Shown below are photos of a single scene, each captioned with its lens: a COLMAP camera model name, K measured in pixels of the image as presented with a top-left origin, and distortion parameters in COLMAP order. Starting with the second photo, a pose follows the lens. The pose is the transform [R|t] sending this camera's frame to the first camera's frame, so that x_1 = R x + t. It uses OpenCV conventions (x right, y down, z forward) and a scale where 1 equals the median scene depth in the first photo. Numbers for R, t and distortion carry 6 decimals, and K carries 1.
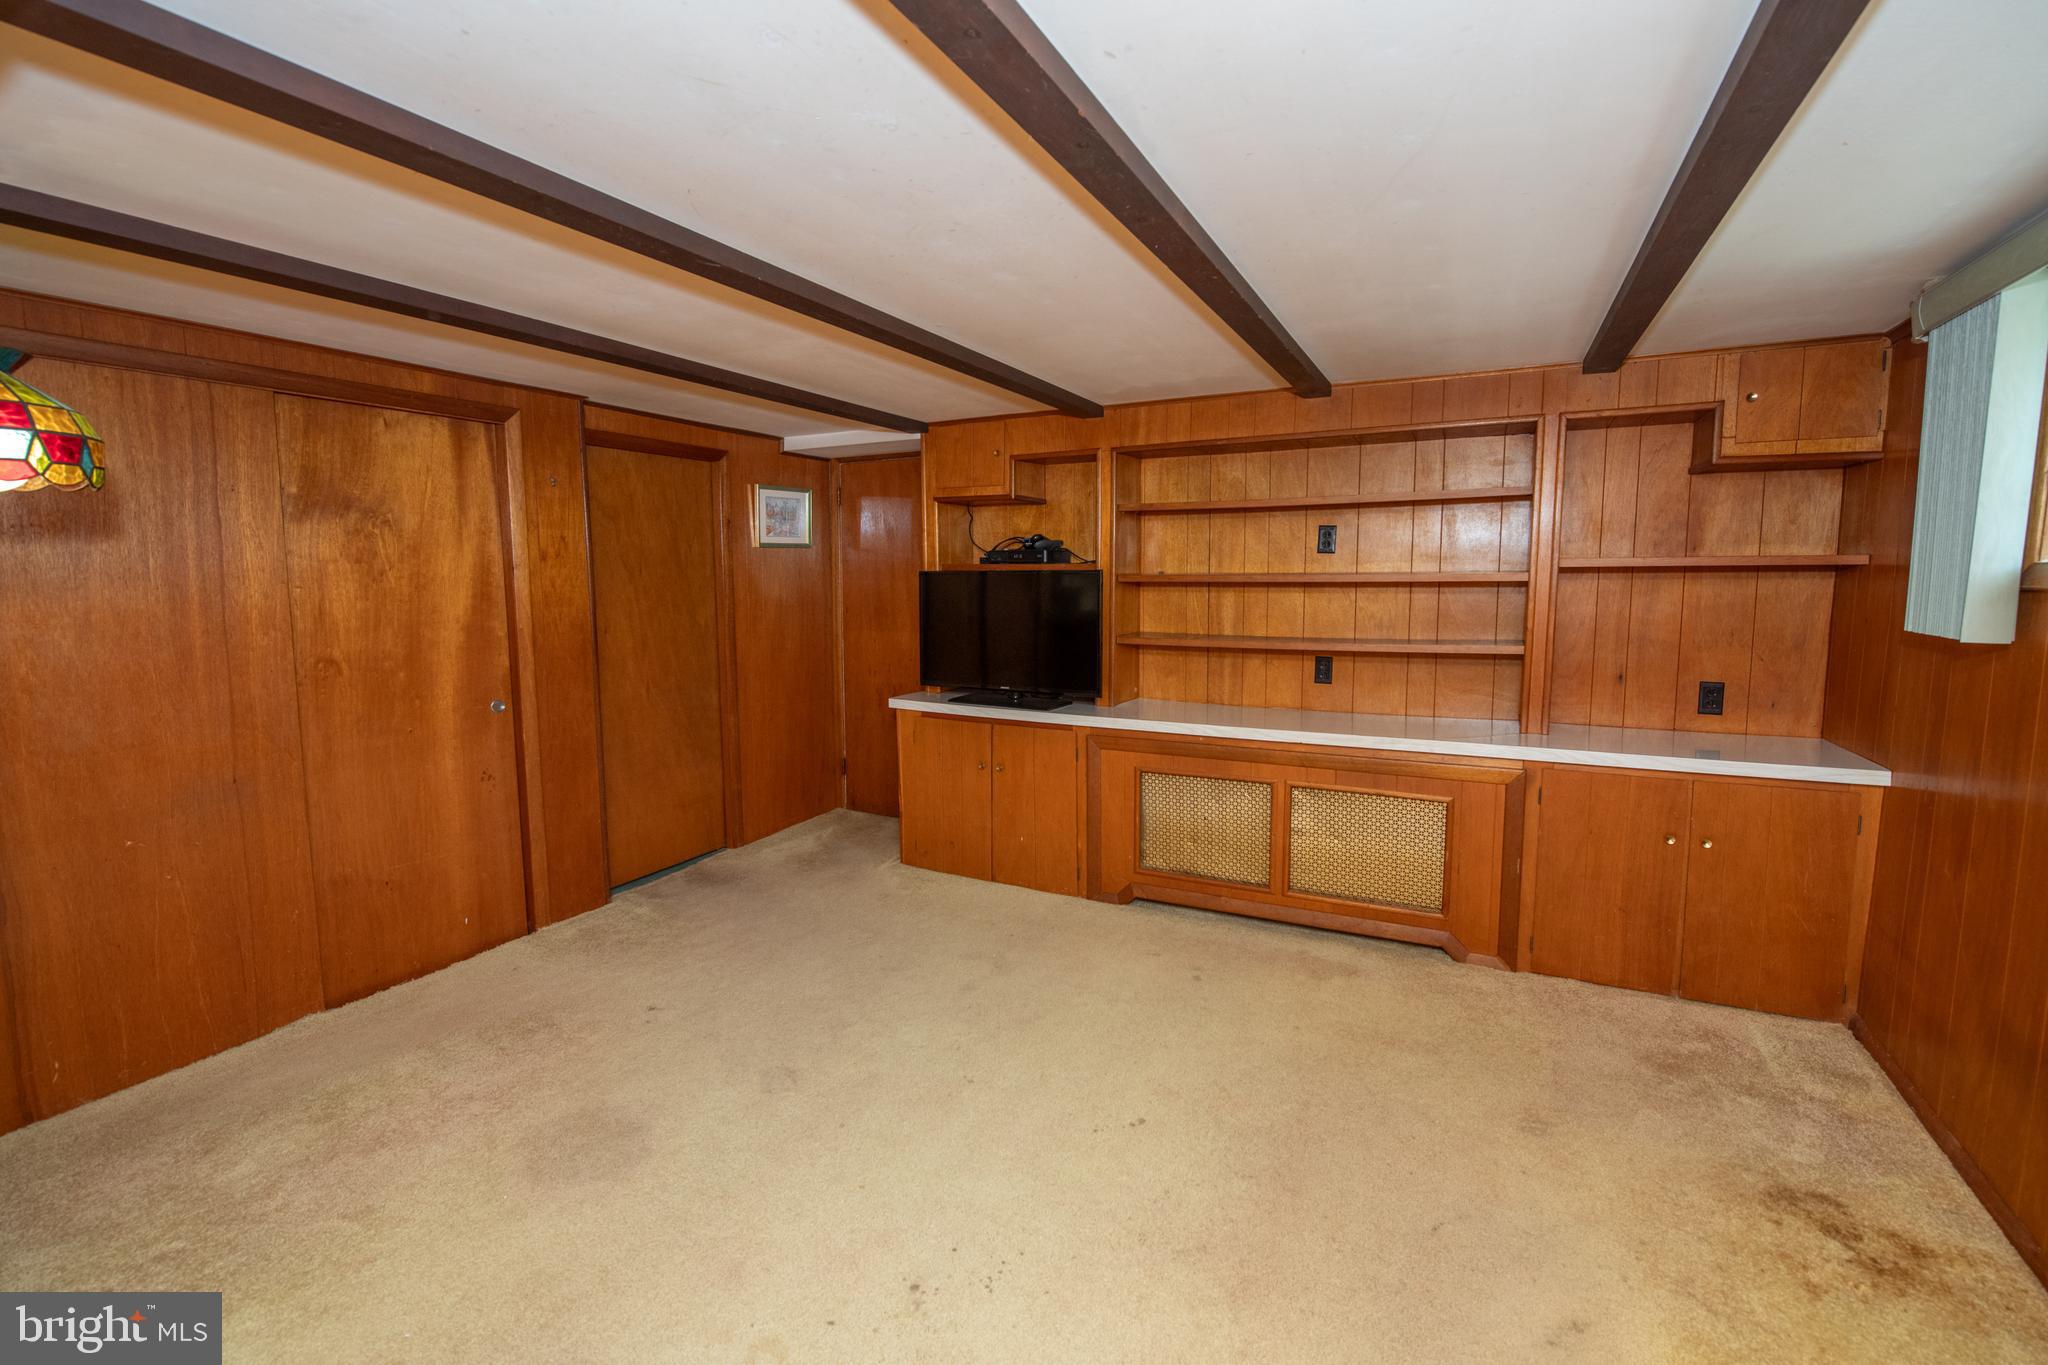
lens RADIAL K [[854.7, 0, 1022.9], [0, 854.7, 670.4], [0, 0, 1]] dist [-0.012695, -0.002992]
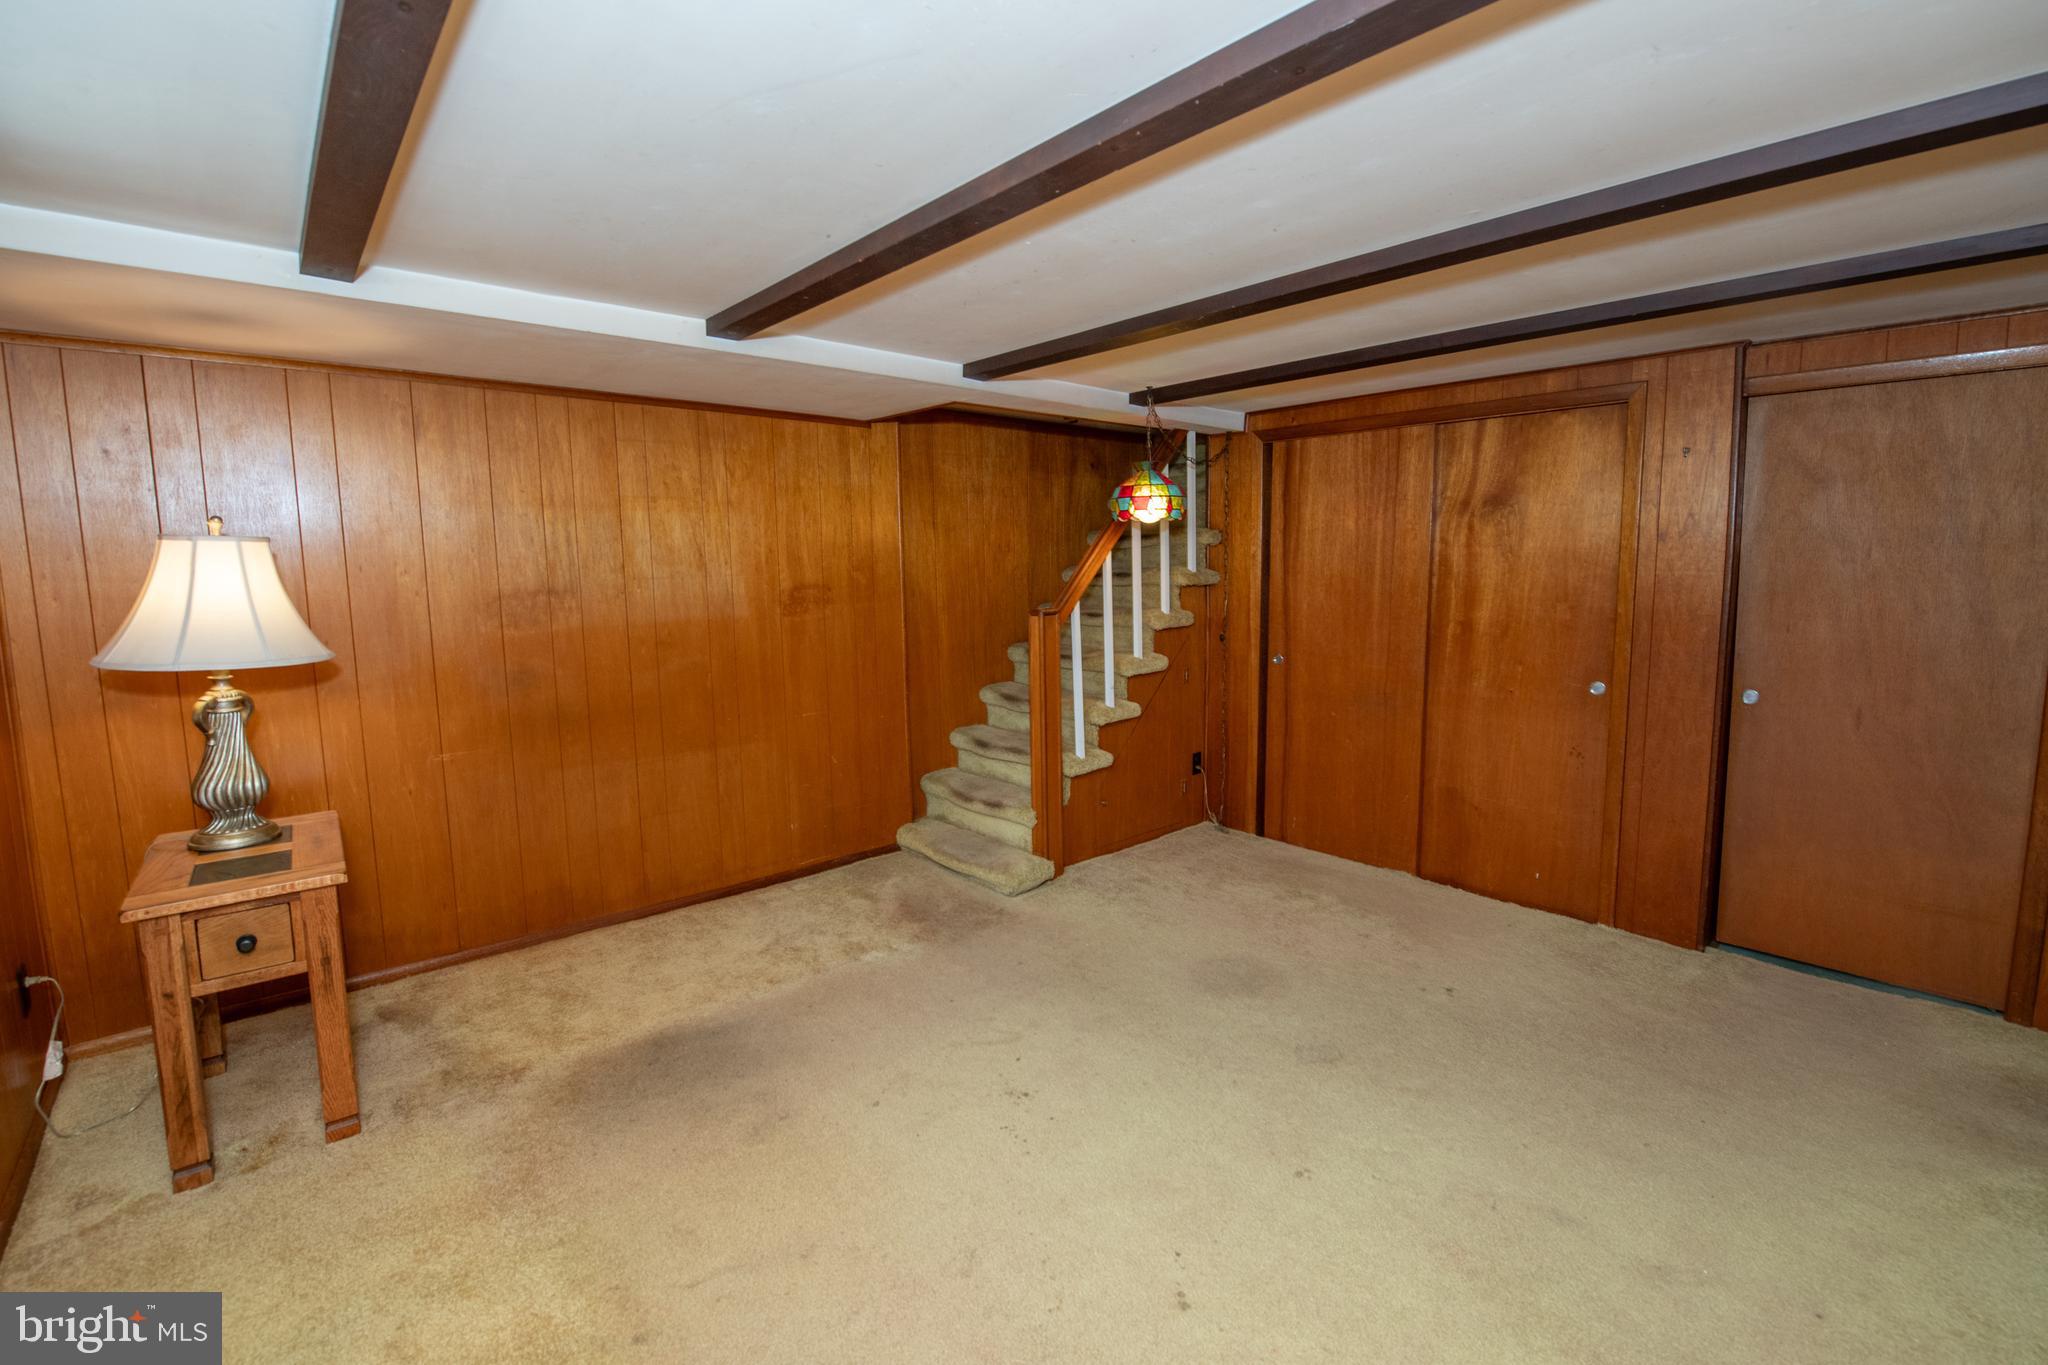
lens RADIAL K [[854.7, 0, 1021.0], [0, 854.7, 659.8], [0, 0, 1]] dist [-0.012695, -0.002992]
pose [[-0.342528, 0.120102, -0.931799, 0.484116], [-0.096239, 0.982093, 0.161962, -0.077954], [0.934565, 0.145153, -0.324836, 0.611848]]
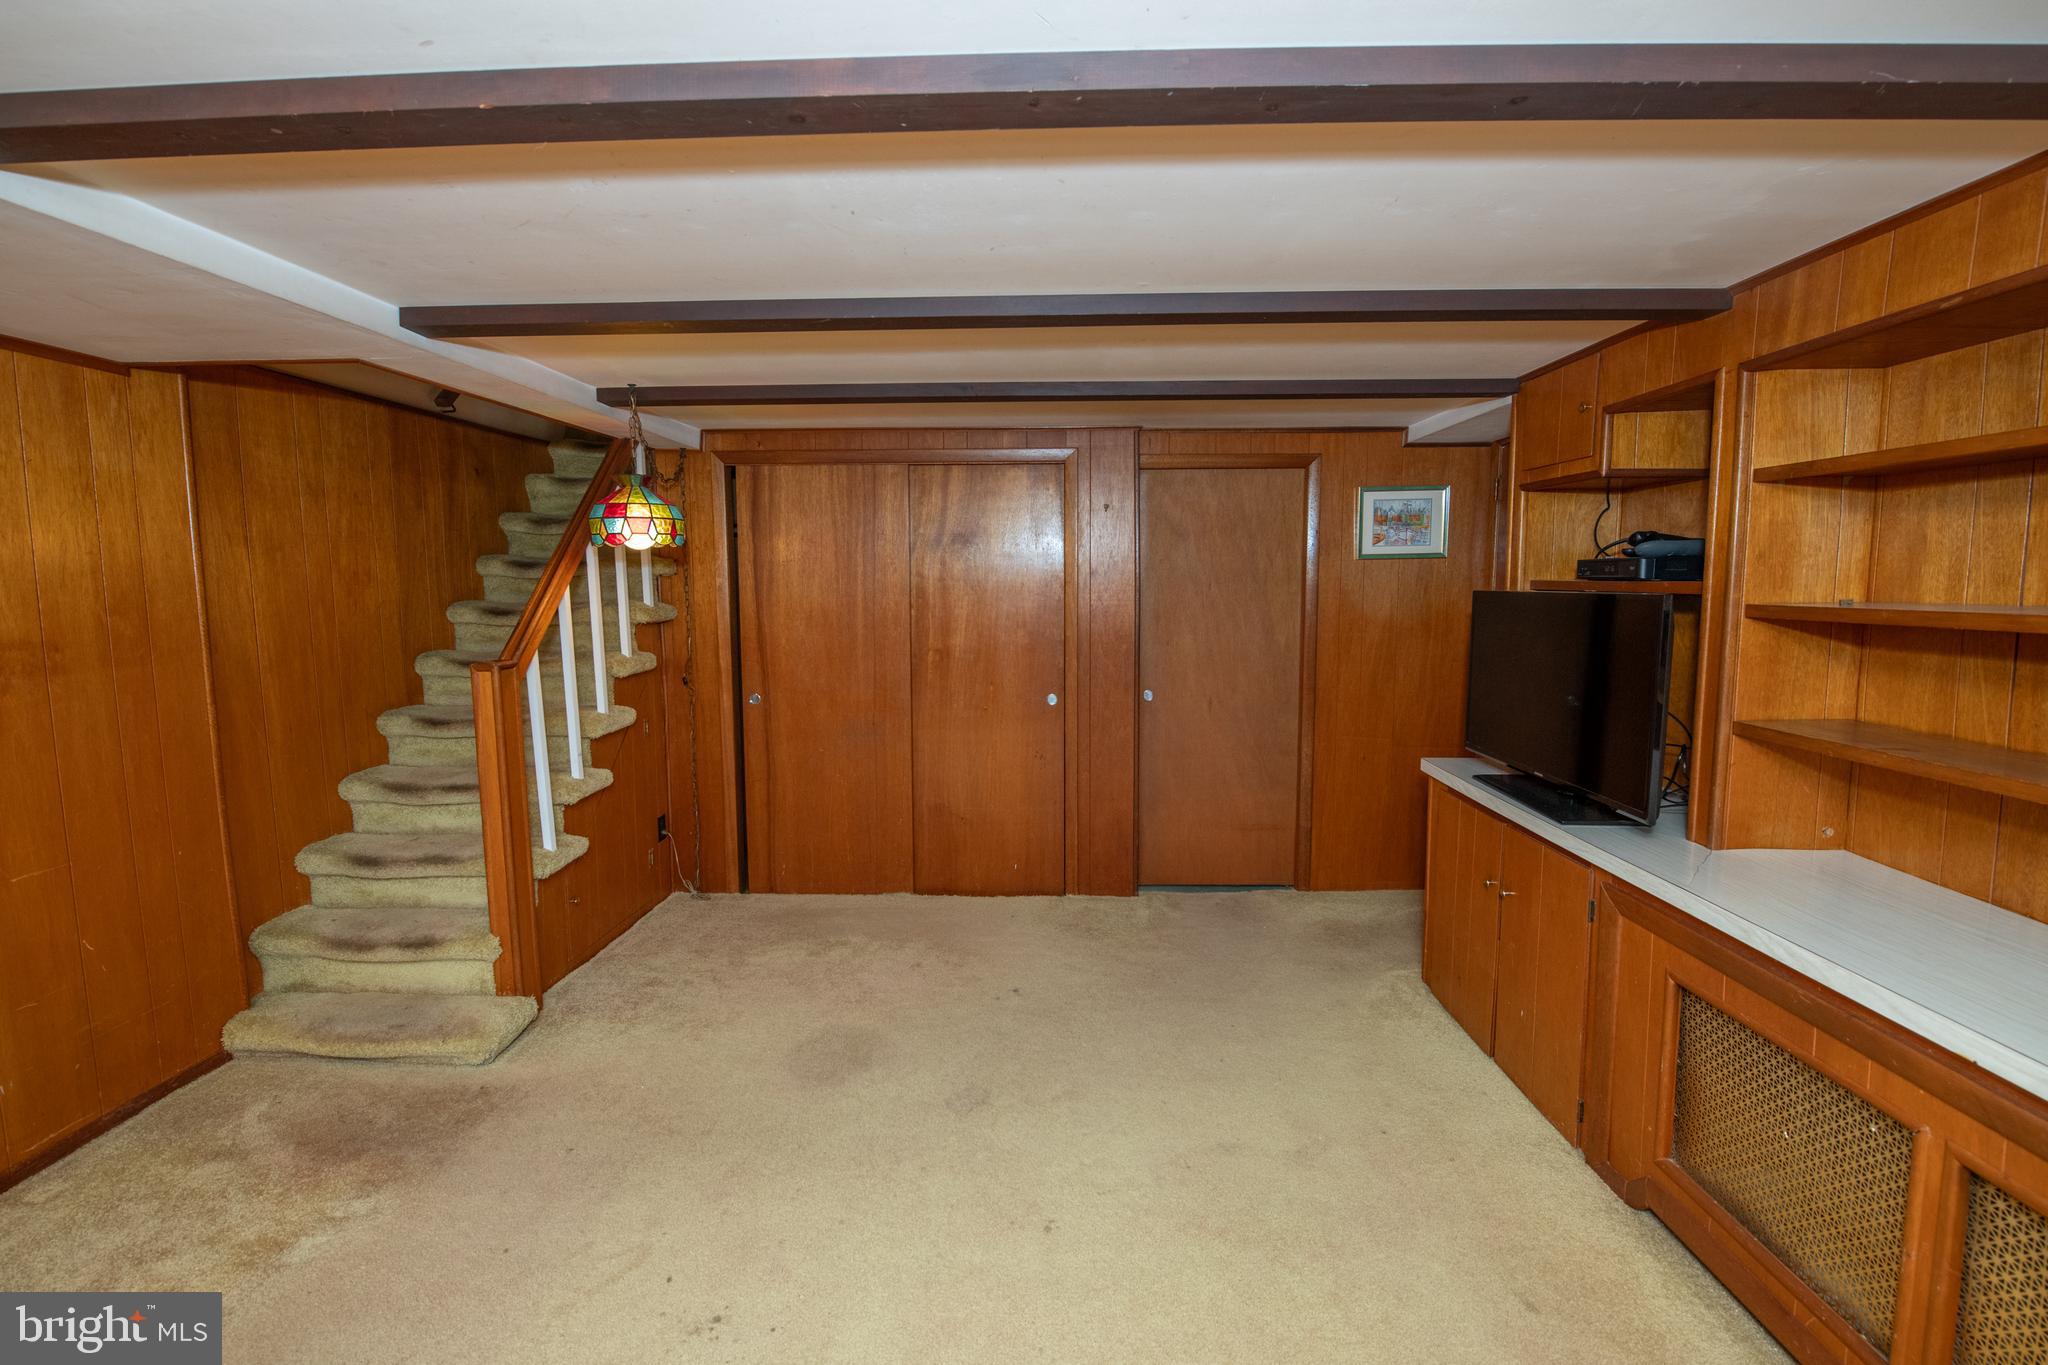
lens RADIAL K [[854.7, 0, 1020.1], [0, 854.7, 663.3], [0, 0, 1]] dist [-0.012695, -0.002992]
pose [[0.436220, 0.089431, -0.895385, 0.389403], [-0.101398, 0.993597, 0.049840, -0.056839], [0.894109, 0.069049, 0.442495, 0.378825]]
